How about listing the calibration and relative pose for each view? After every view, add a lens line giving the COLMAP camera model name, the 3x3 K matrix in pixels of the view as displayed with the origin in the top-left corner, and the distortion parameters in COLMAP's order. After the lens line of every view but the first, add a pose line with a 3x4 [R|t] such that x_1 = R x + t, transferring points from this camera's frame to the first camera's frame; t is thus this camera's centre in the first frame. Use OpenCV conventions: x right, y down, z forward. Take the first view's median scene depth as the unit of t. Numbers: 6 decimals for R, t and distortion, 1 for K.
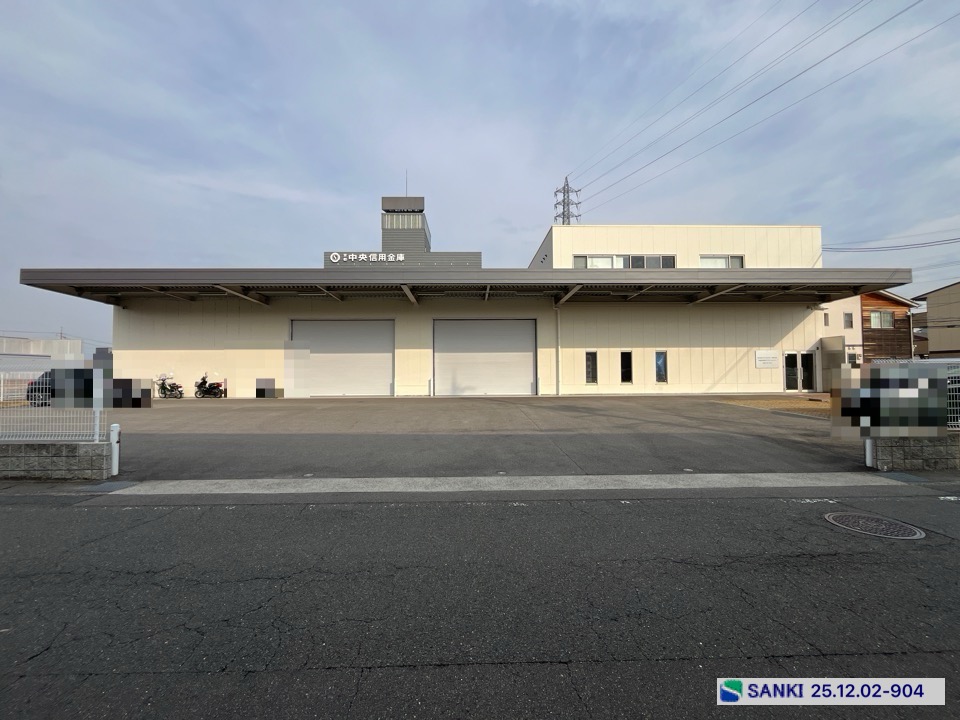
lens RADIAL K [[389.1, 0, 477.3], [0, 389.1, 361.4], [0, 0, 1]] dist [-0.002394, -0.000361]
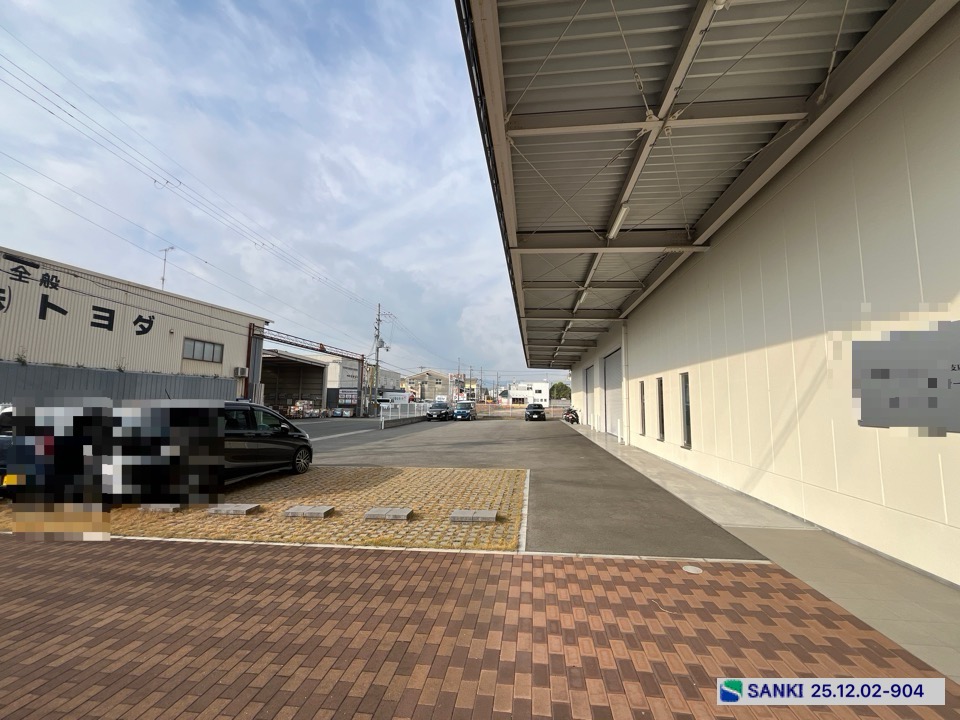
lens RADIAL K [[389.1, 0, 476.8], [0, 389.1, 361.0], [0, 0, 1]] dist [-0.002394, -0.000361]
pose [[-0.166960, -0.099133, -0.980967, 0.953895], [0.016855, 0.994500, -0.103369, 0.000888], [0.985820, -0.033793, -0.164371, 0.830592]]
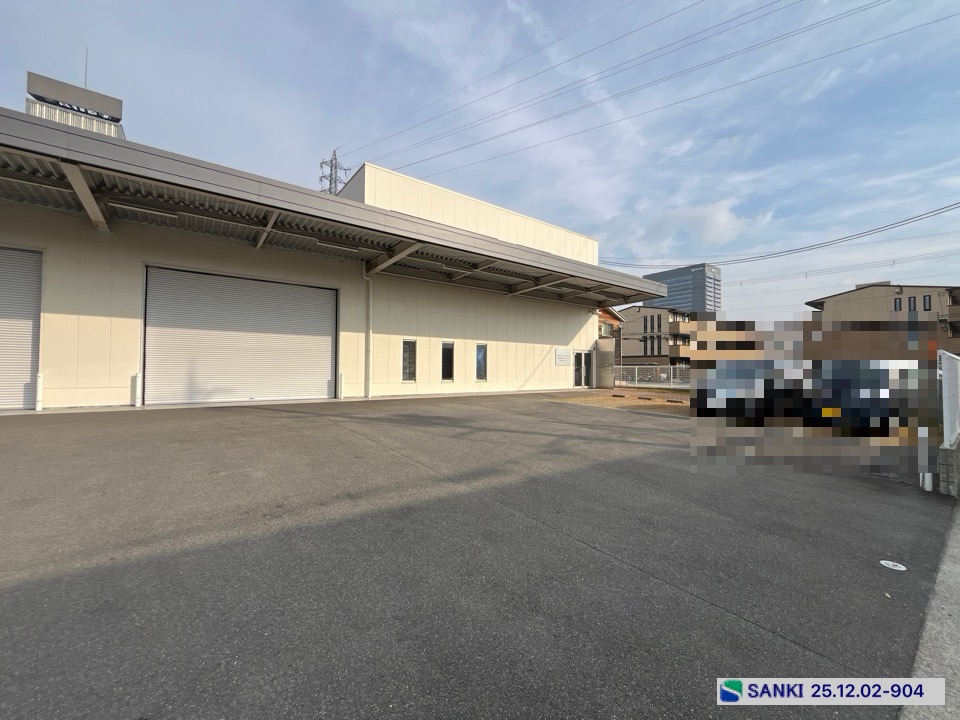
lens RADIAL K [[389.1, 0, 477.0], [0, 389.1, 360.9], [0, 0, 1]] dist [-0.002394, -0.000361]
pose [[0.813185, 0.025003, 0.581467, -0.048607], [-0.029196, 0.999571, -0.002152, 0.013356], [-0.581272, -0.015226, 0.813567, 0.284694]]
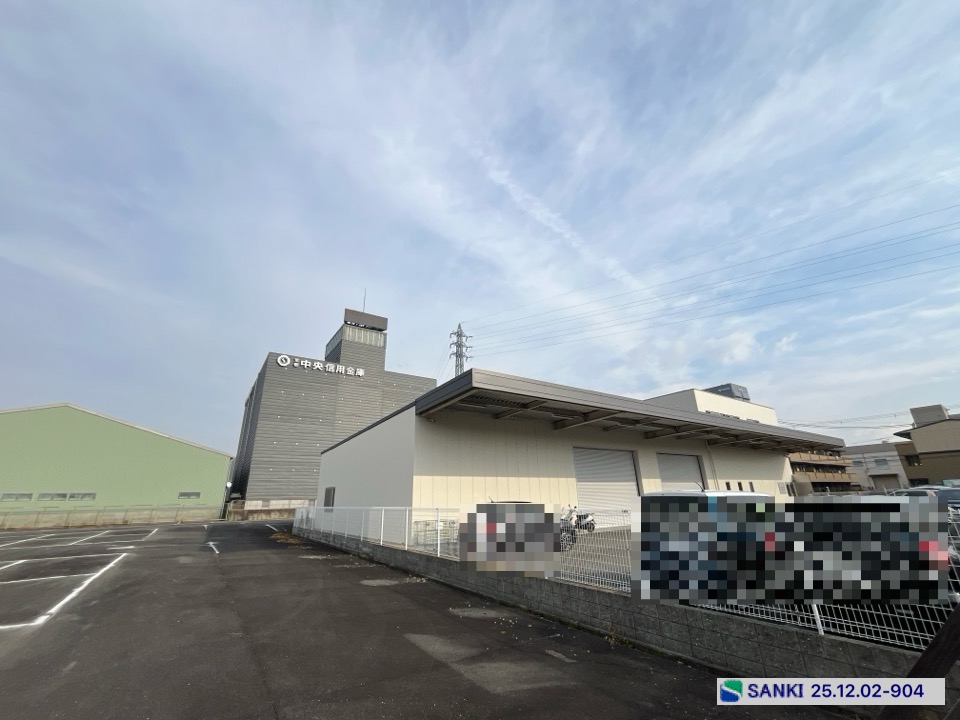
lens RADIAL K [[389.1, 0, 477.0], [0, 389.1, 361.3], [0, 0, 1]] dist [-0.002394, -0.000361]
pose [[0.839135, 0.169336, 0.516892, -1.208079], [0.001784, 0.949442, -0.313936, -0.002715], [-0.543920, 0.264357, 0.796409, 0.276874]]
